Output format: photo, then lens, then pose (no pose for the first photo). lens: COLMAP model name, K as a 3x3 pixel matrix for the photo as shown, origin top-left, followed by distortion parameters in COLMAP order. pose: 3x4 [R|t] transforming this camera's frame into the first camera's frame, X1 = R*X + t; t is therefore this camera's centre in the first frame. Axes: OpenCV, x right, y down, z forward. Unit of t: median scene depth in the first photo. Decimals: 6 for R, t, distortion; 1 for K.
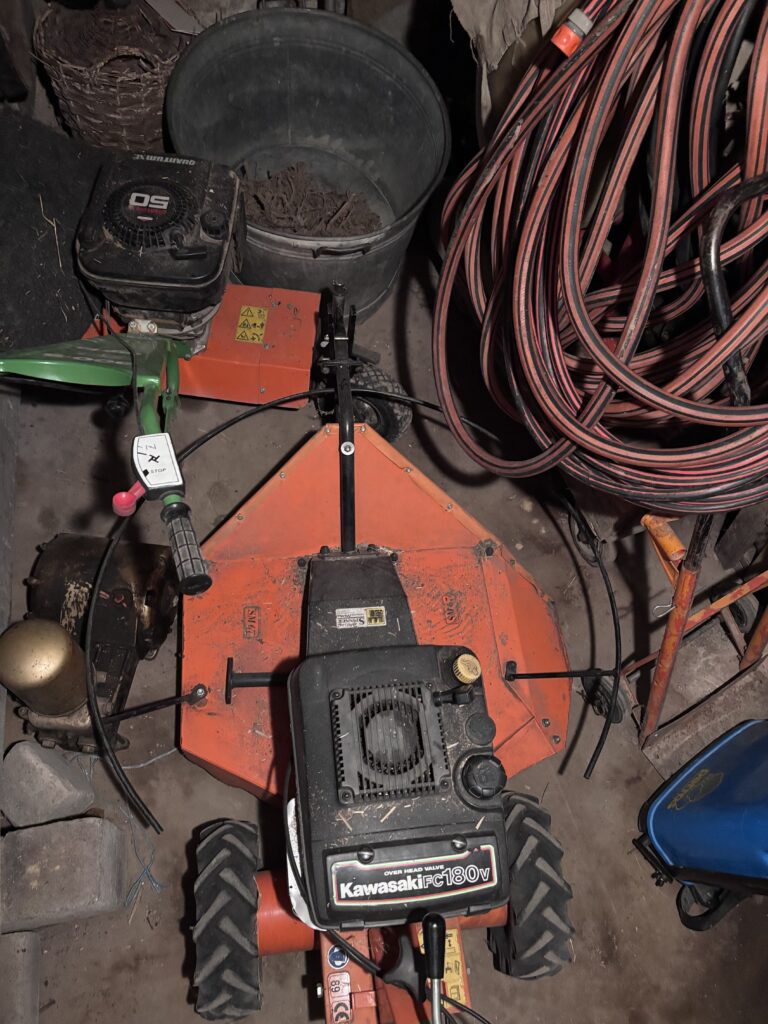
lens RADIAL K [[776.8, 0, 390.8], [0, 776.8, 490.7], [0, 0, 1]] dist [0.048237, -0.049969]
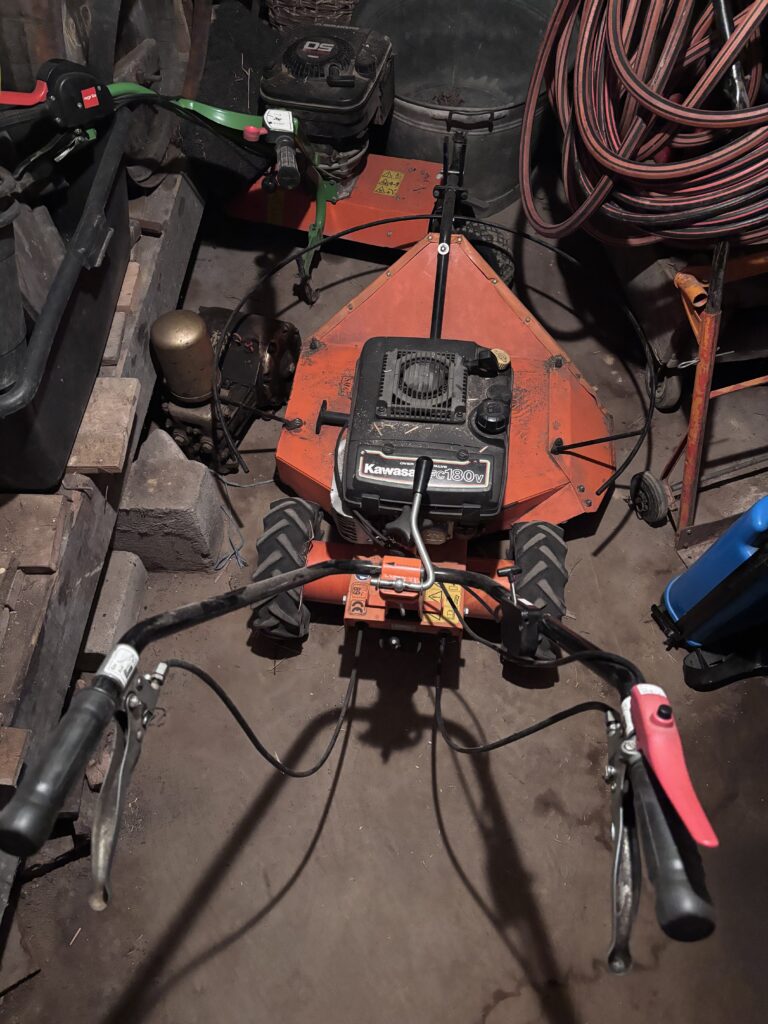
lens RADIAL K [[776.8, 0, 388.4], [0, 776.8, 503.6], [0, 0, 1]] dist [0.048237, -0.049969]
pose [[0.968487, 0.126731, -0.214410, 0.177036], [-0.145676, 0.986491, -0.074931, 0.455136], [0.202017, 0.103805, 0.973865, -0.161205]]
